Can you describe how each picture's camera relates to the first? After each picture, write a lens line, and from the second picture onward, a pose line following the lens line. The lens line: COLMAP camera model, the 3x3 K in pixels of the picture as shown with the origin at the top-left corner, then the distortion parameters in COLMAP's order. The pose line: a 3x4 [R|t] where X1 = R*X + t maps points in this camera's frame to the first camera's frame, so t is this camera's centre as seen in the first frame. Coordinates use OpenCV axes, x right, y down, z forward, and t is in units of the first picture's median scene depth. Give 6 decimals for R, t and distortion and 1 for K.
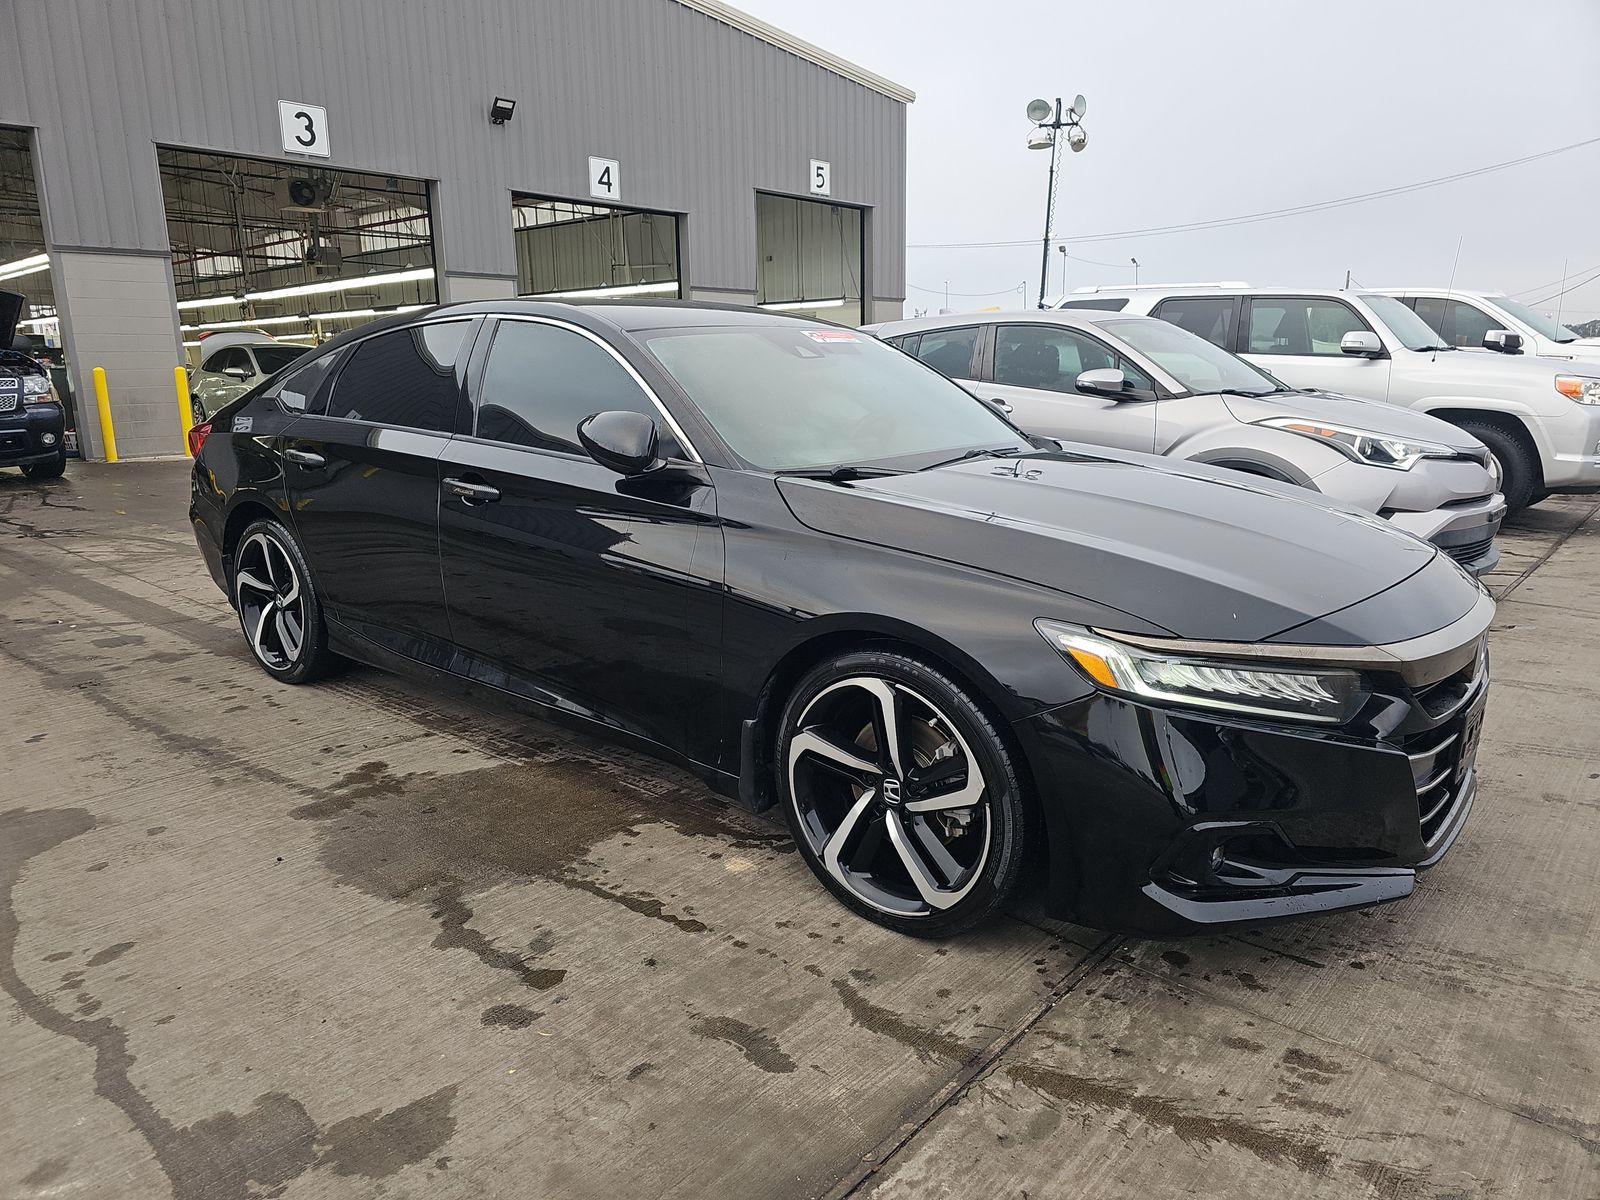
lens RADIAL K [[1057.7, 0, 794.1], [0, 1057.7, 602.7], [0, 0, 1]] dist [0.043935, -0.040184]
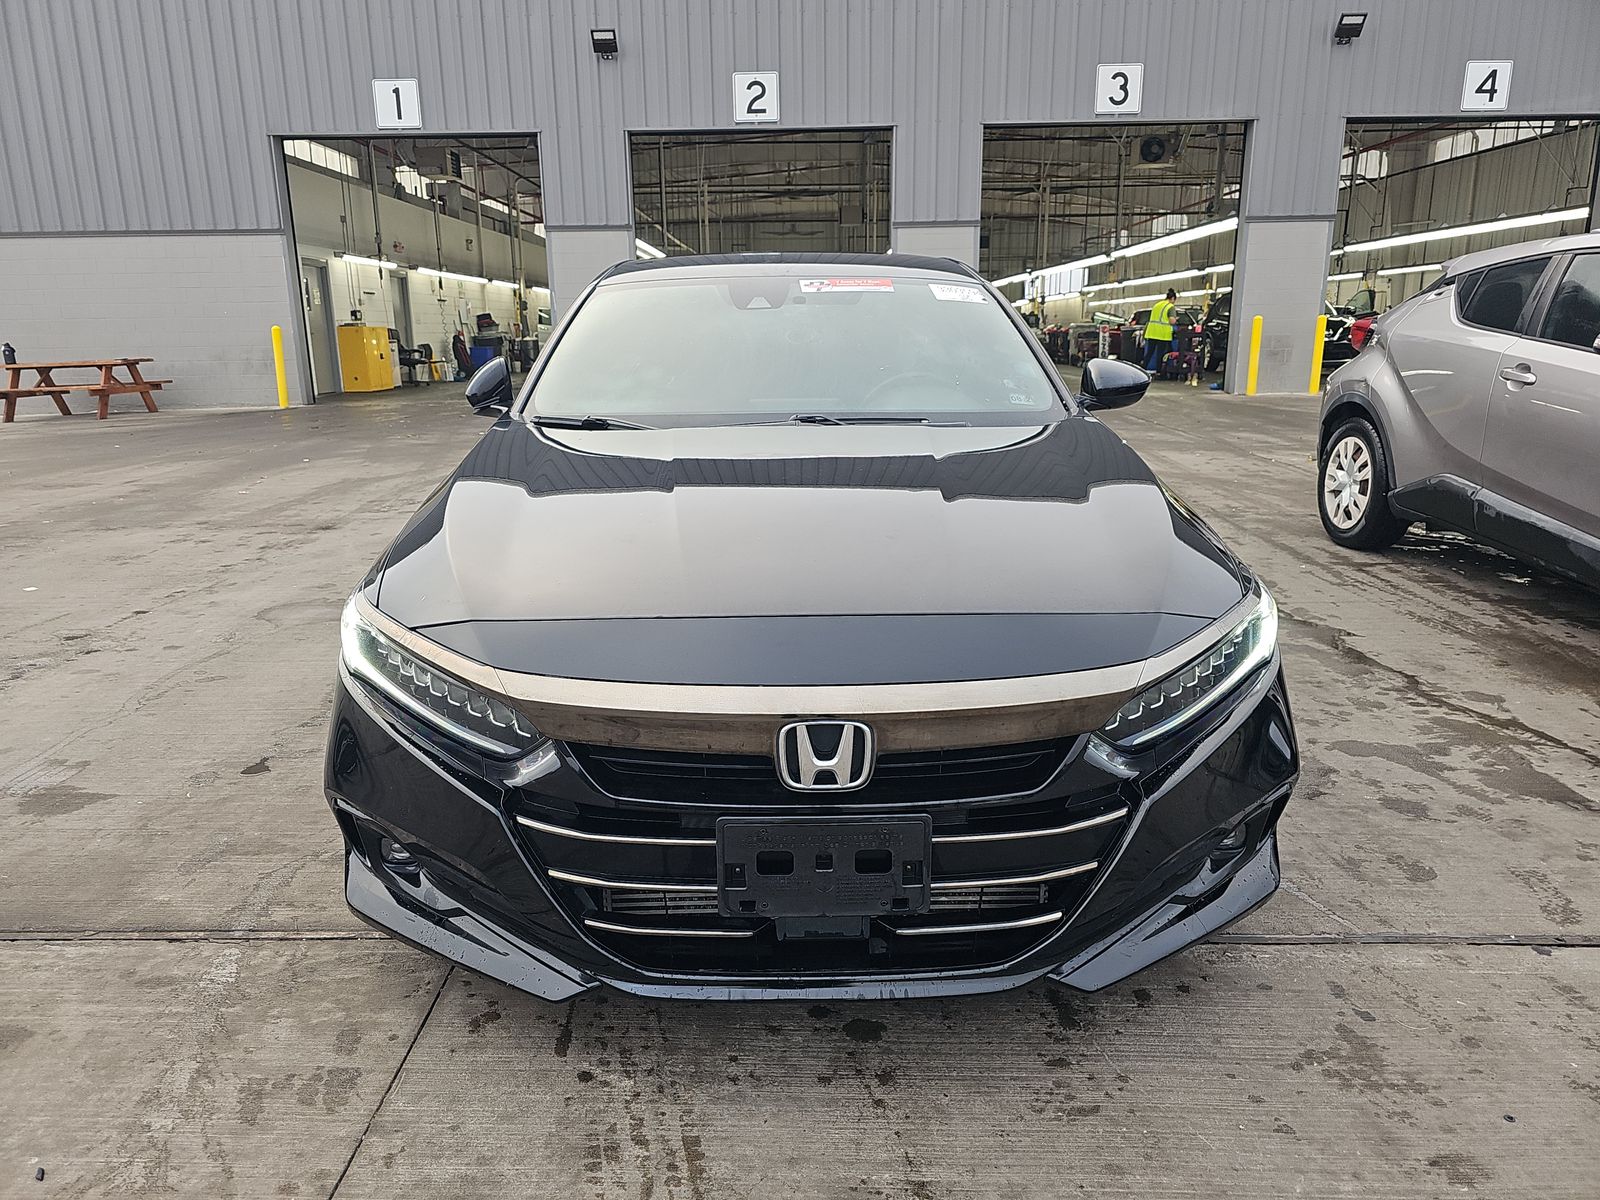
lens RADIAL K [[1057.7, 0, 786.8], [0, 1057.7, 597.7], [0, 0, 1]] dist [0.043935, -0.040184]
pose [[0.650912, 0.190767, -0.734793, 0.166905], [-0.163592, 0.980419, 0.109620, -0.017840], [0.741317, 0.048854, 0.669375, 0.082261]]
